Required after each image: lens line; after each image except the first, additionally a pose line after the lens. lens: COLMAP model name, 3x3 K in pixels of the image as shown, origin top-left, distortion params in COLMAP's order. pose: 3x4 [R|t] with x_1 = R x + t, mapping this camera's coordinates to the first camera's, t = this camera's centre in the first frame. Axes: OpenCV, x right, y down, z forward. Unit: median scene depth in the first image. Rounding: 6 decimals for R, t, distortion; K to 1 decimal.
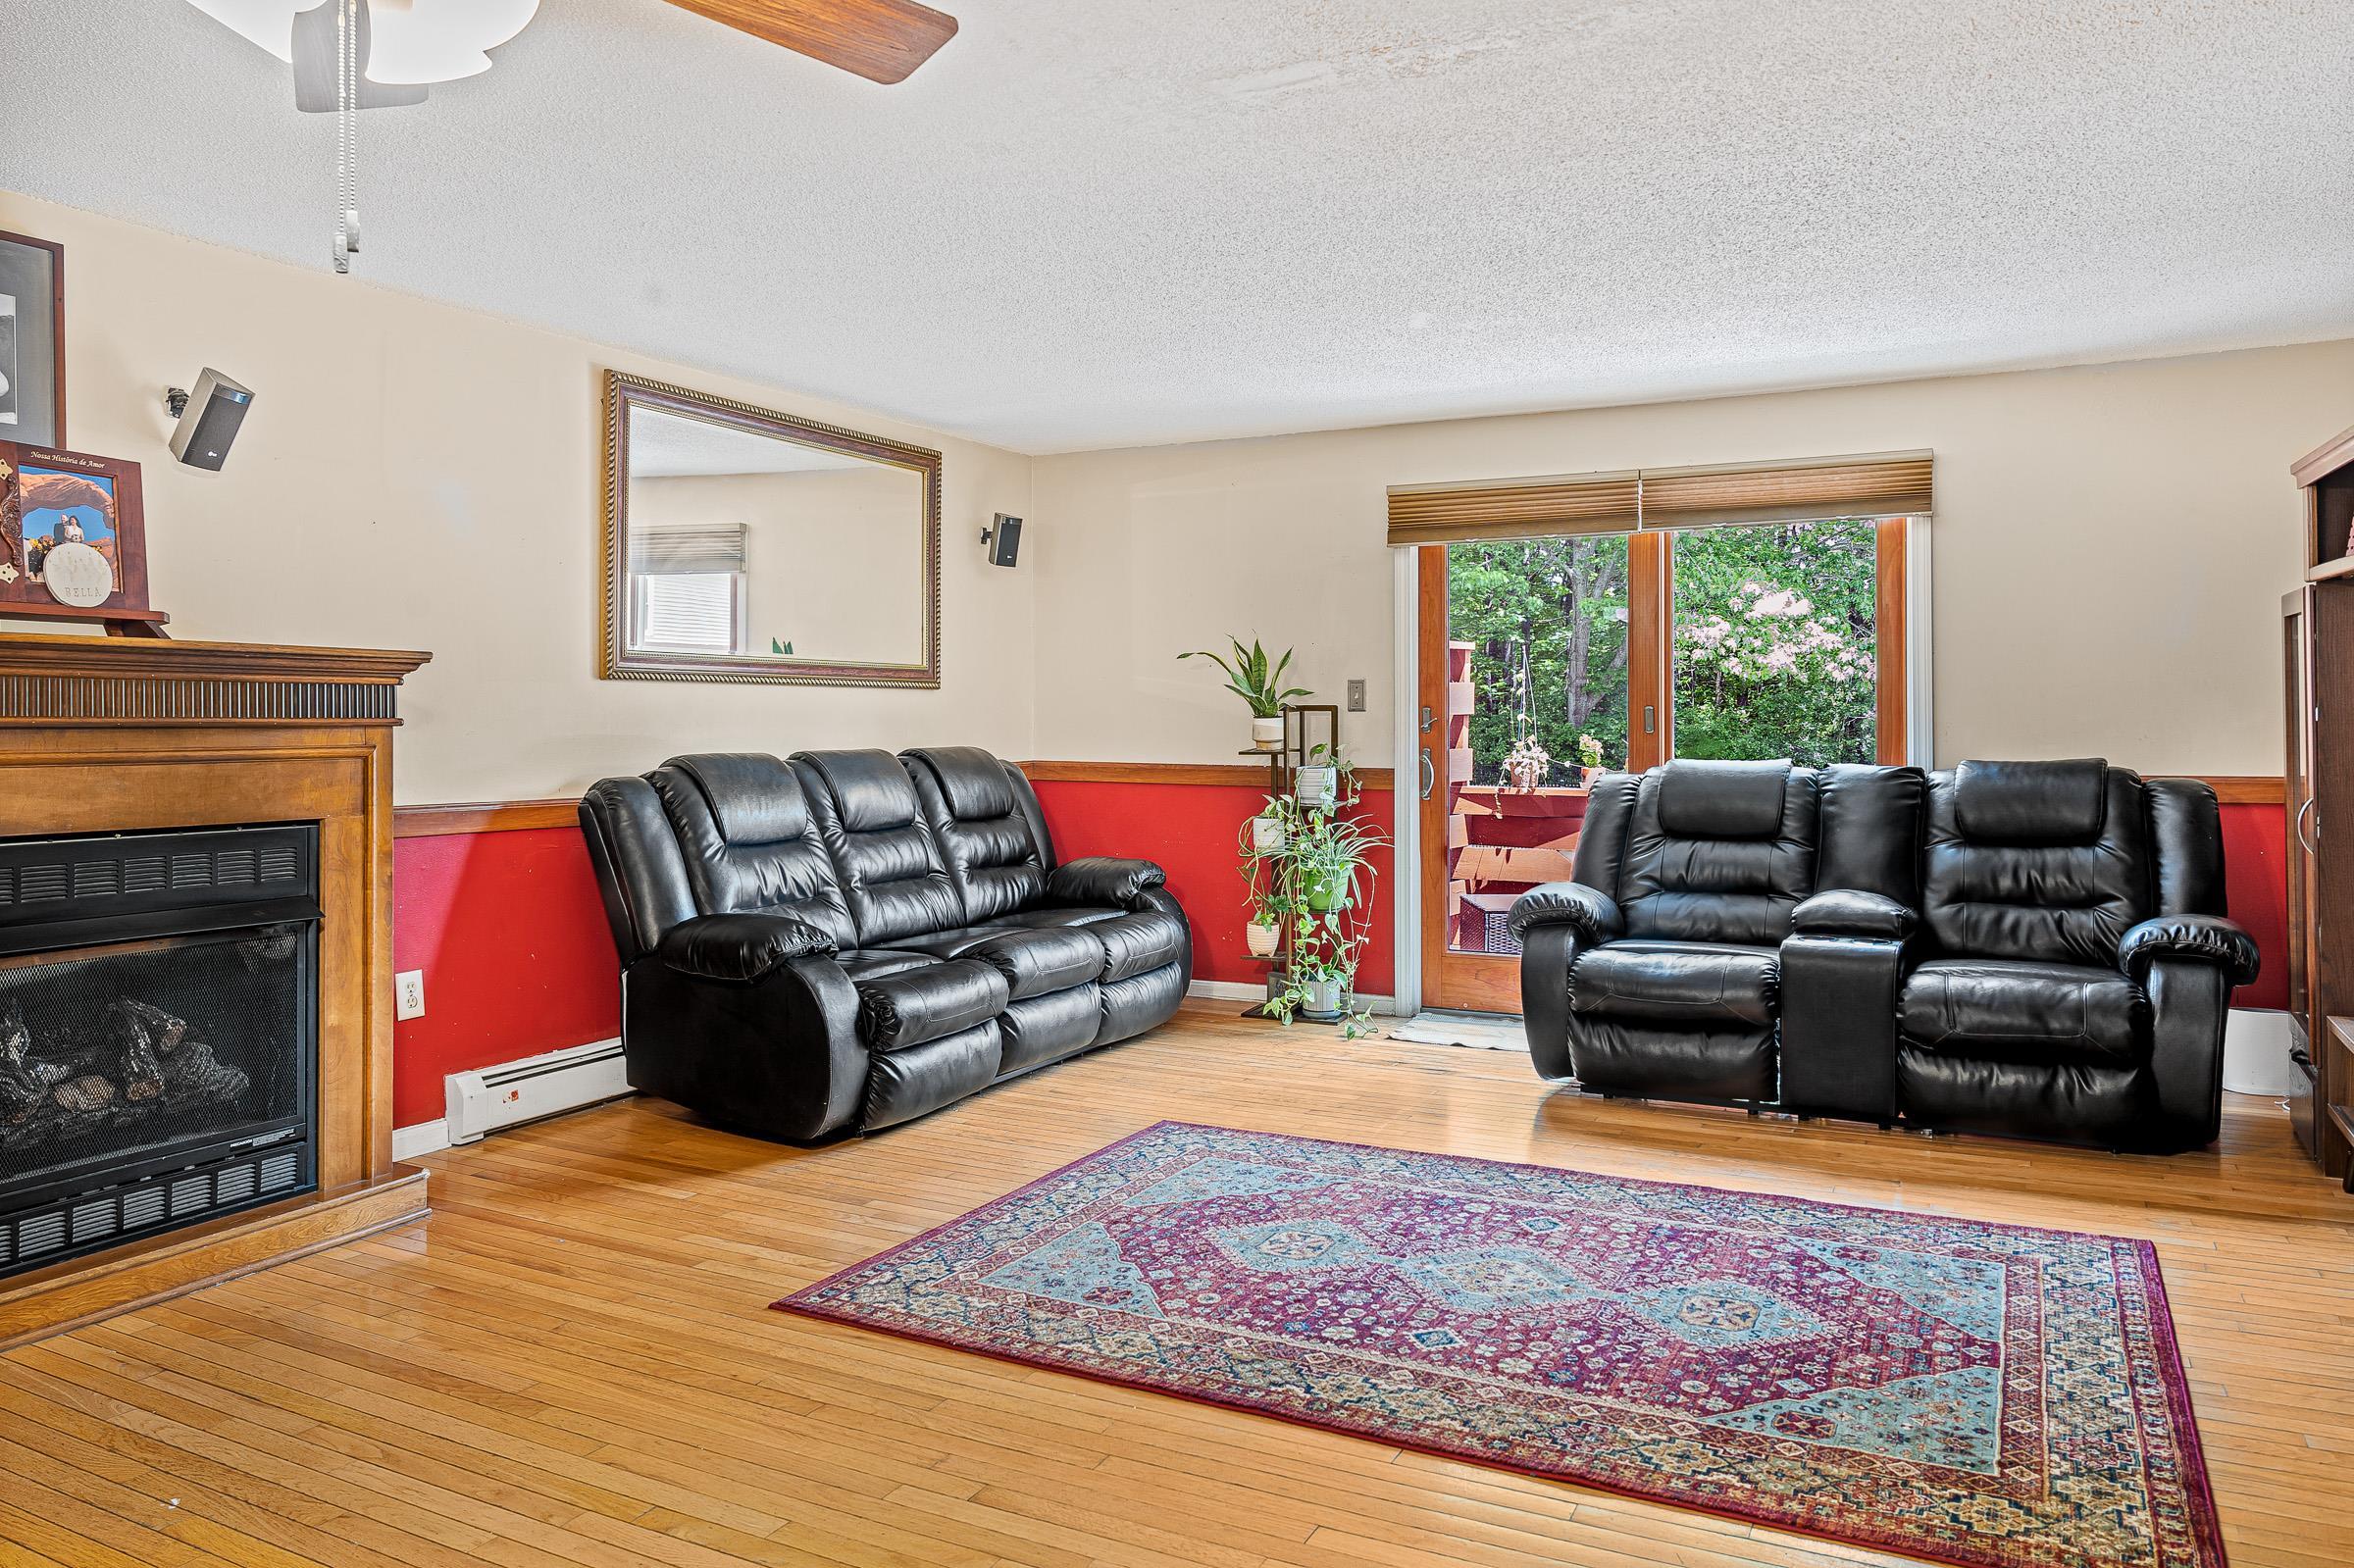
lens RADIAL K [[1600.7, 0, 1181.1], [0, 1600.7, 790.5], [0, 0, 1]] dist [-0.017706, 0.013904]
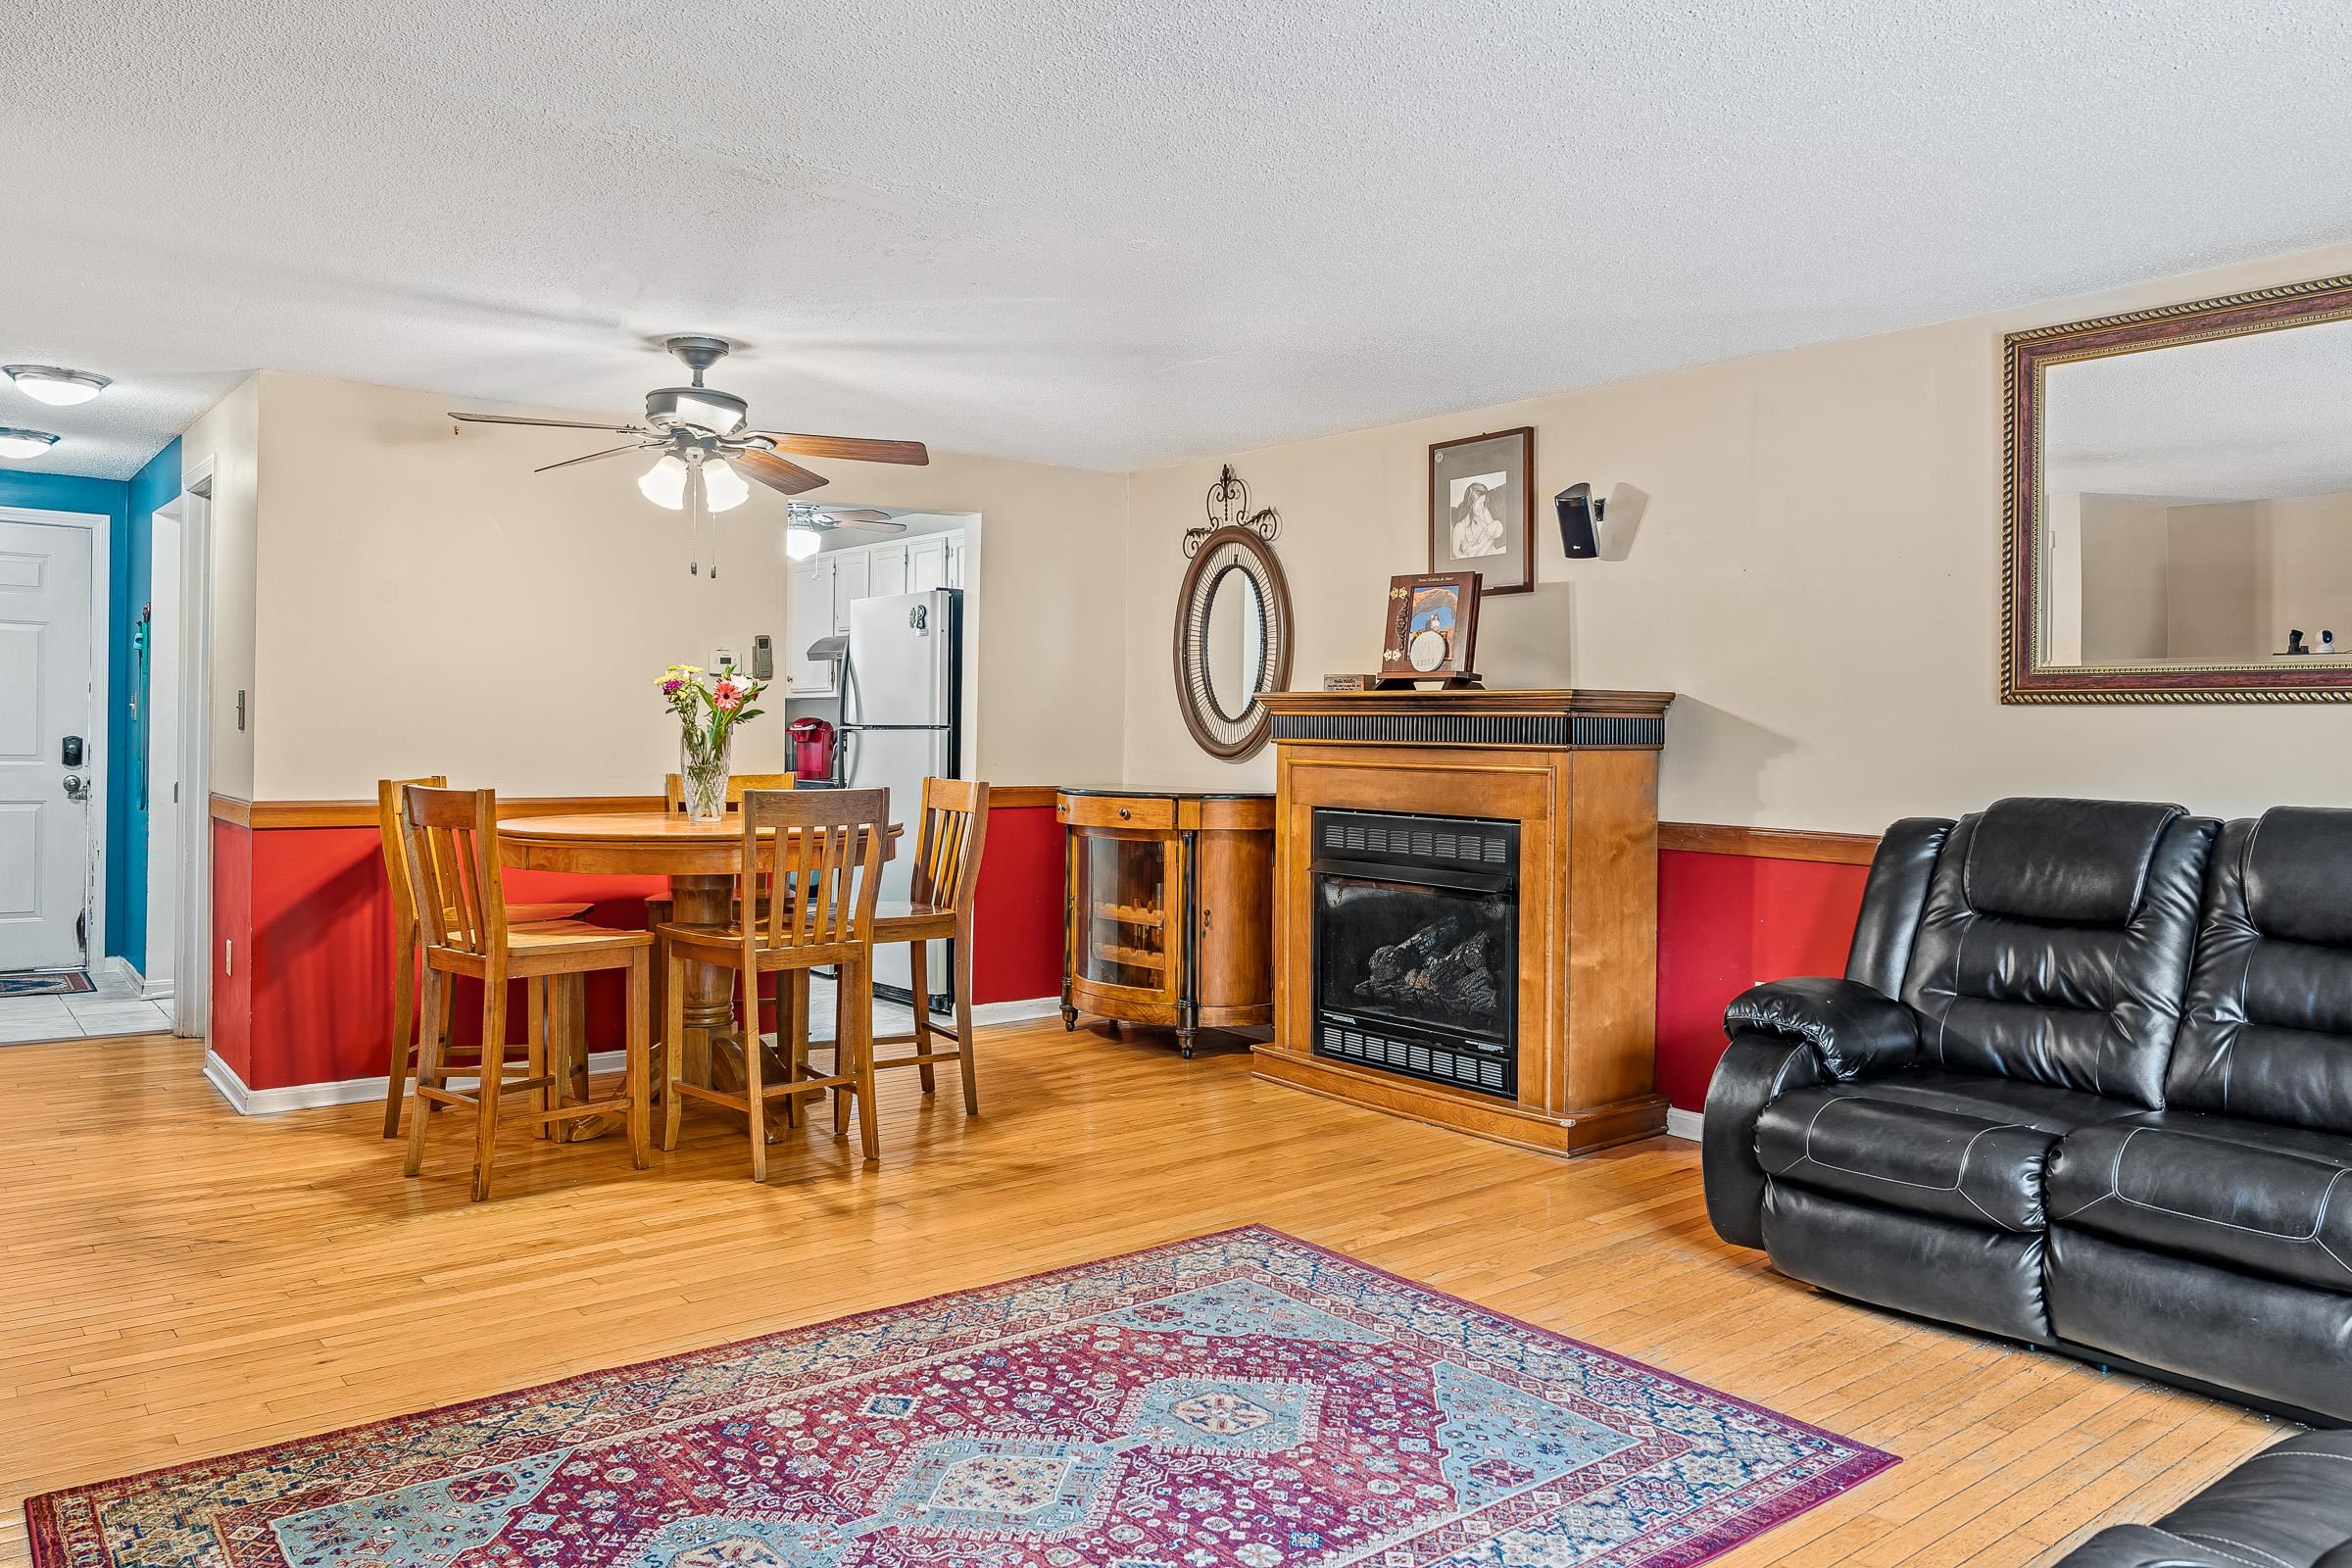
lens RADIAL K [[1599.5, 0, 1160.1], [0, 1599.5, 790.2], [0, 0, 1]] dist [-0.017706, 0.013904]
pose [[-0.400149, 0.031494, -0.915909, 0.869320], [-0.053326, 0.996916, 0.057577, -0.073703], [0.914897, 0.071881, -0.397235, 1.375235]]
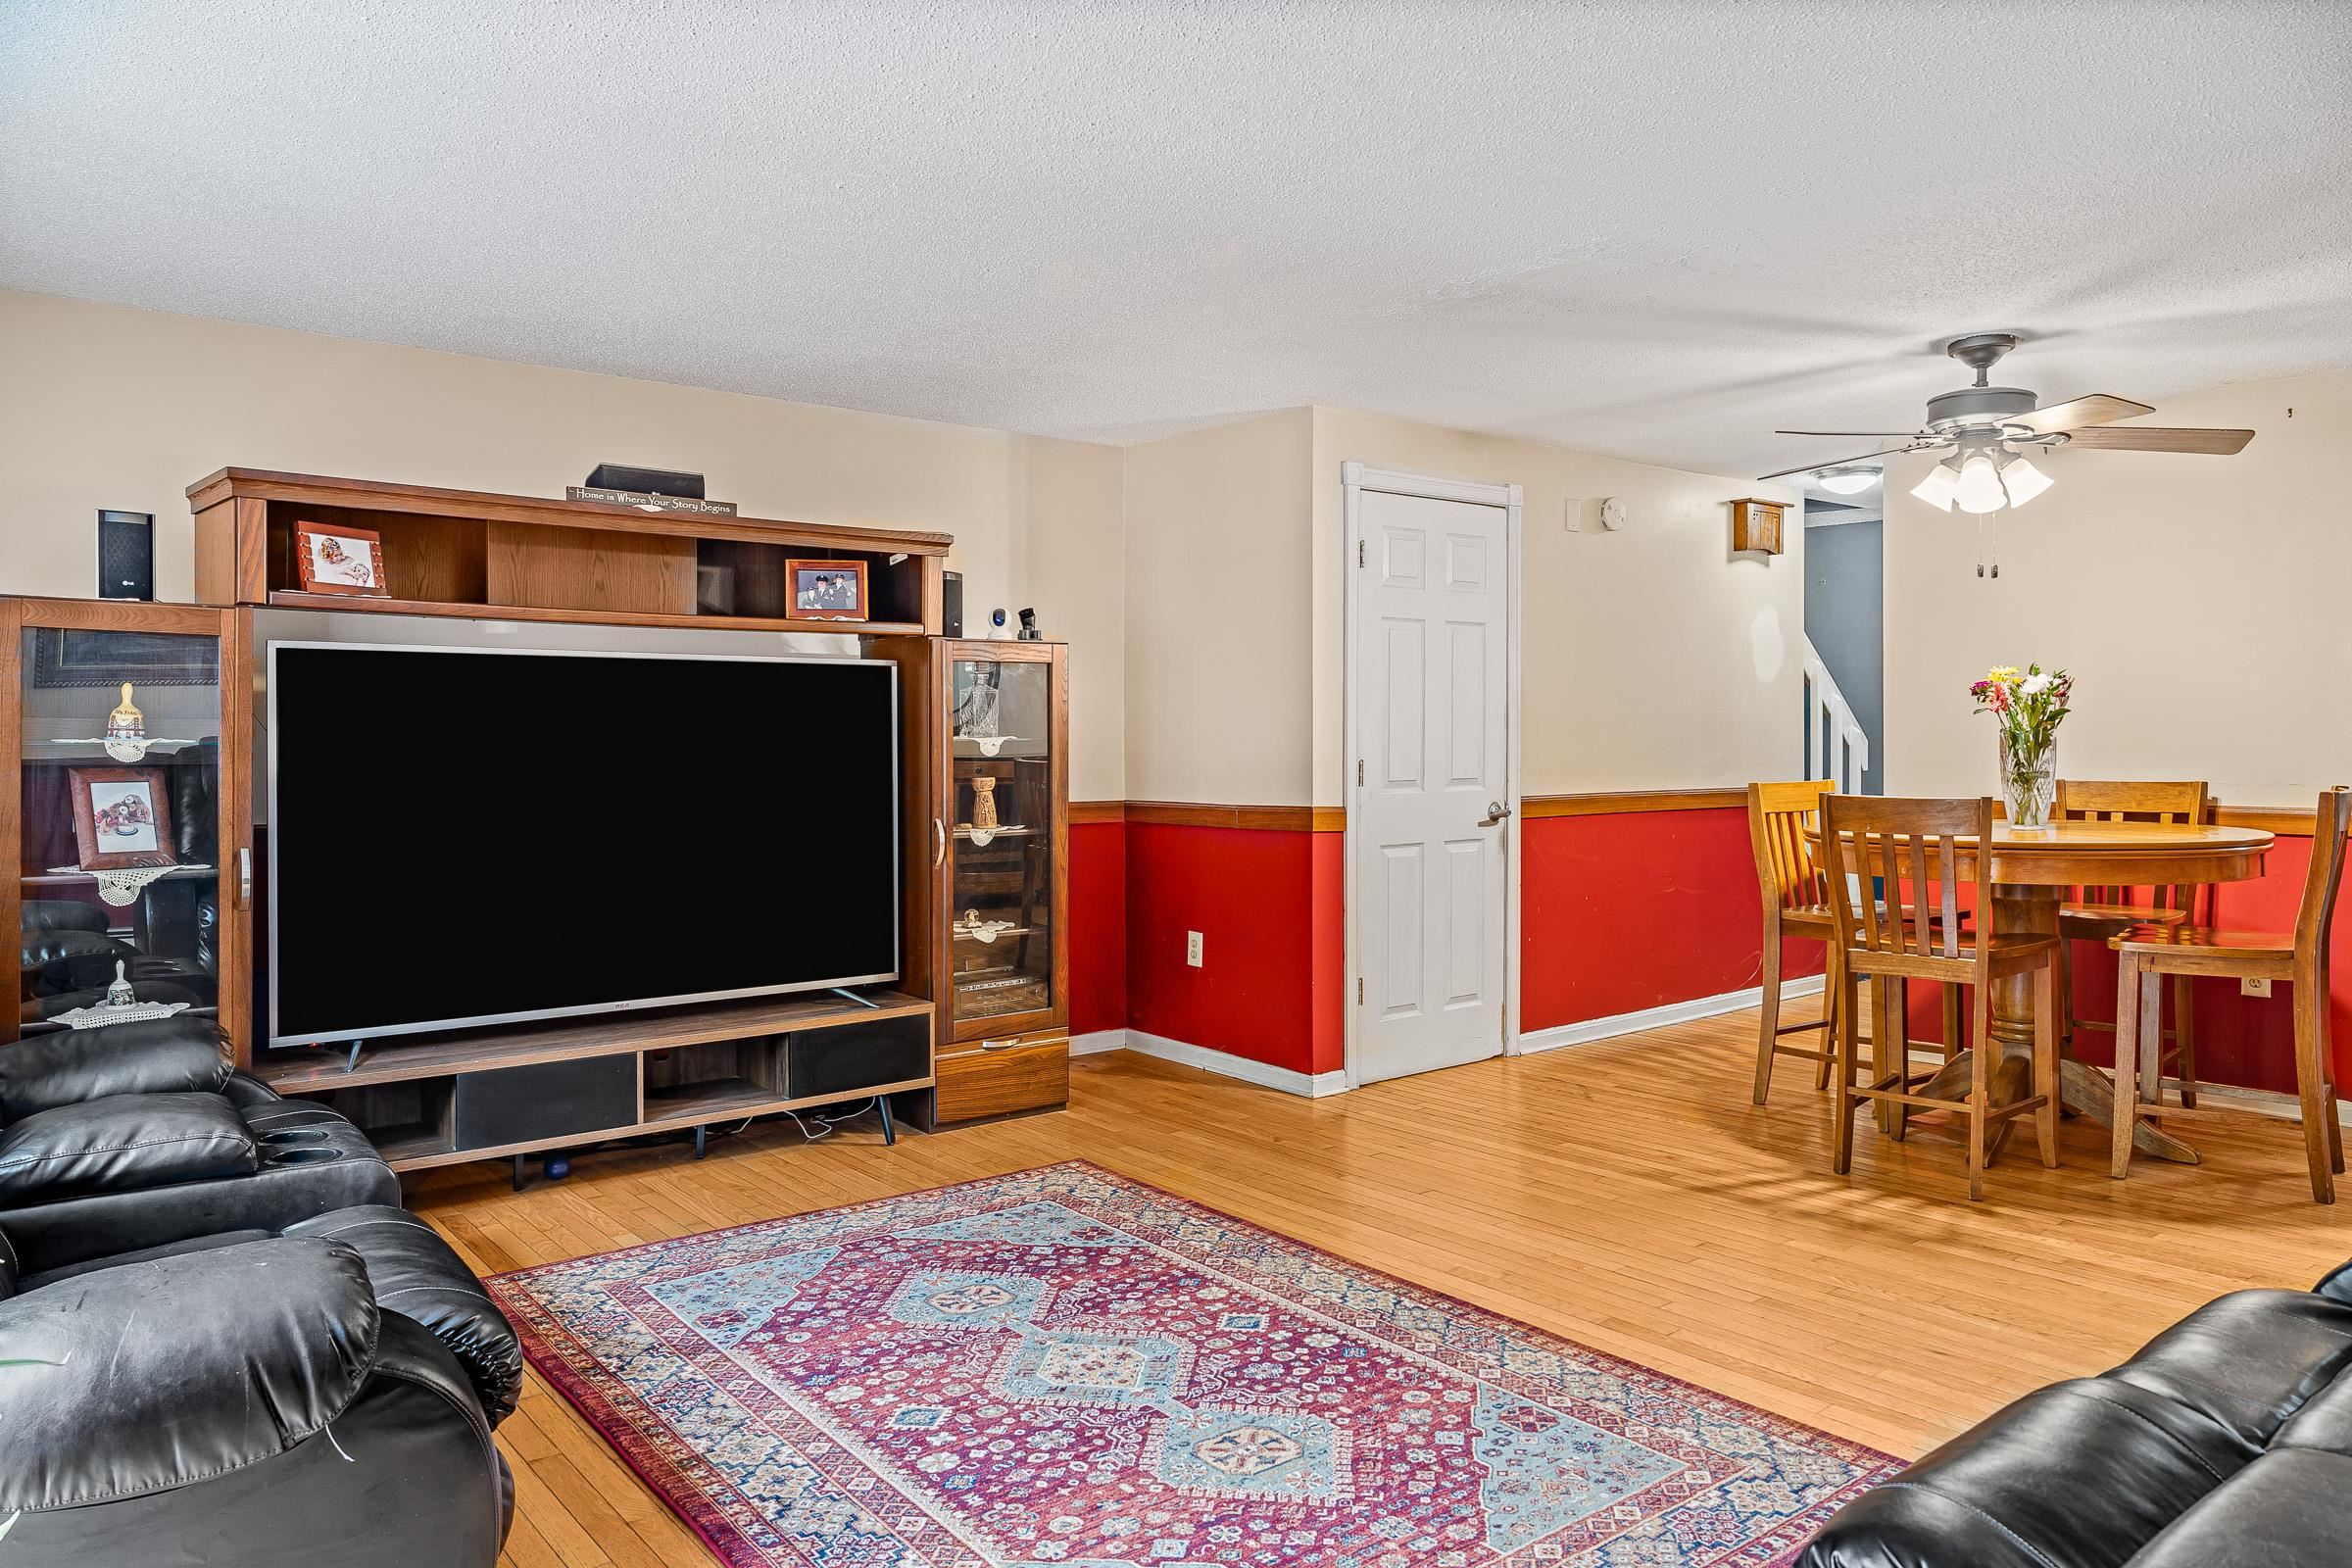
lens RADIAL K [[1599.5, 0, 1255.5], [0, 1599.5, 765.3], [0, 0, 1]] dist [-0.017706, 0.013904]
pose [[-0.931595, -0.000952, 0.363498, -0.218526], [0.020338, 0.998294, 0.054739, -0.080974], [-0.362929, 0.058387, -0.929986, 1.816267]]
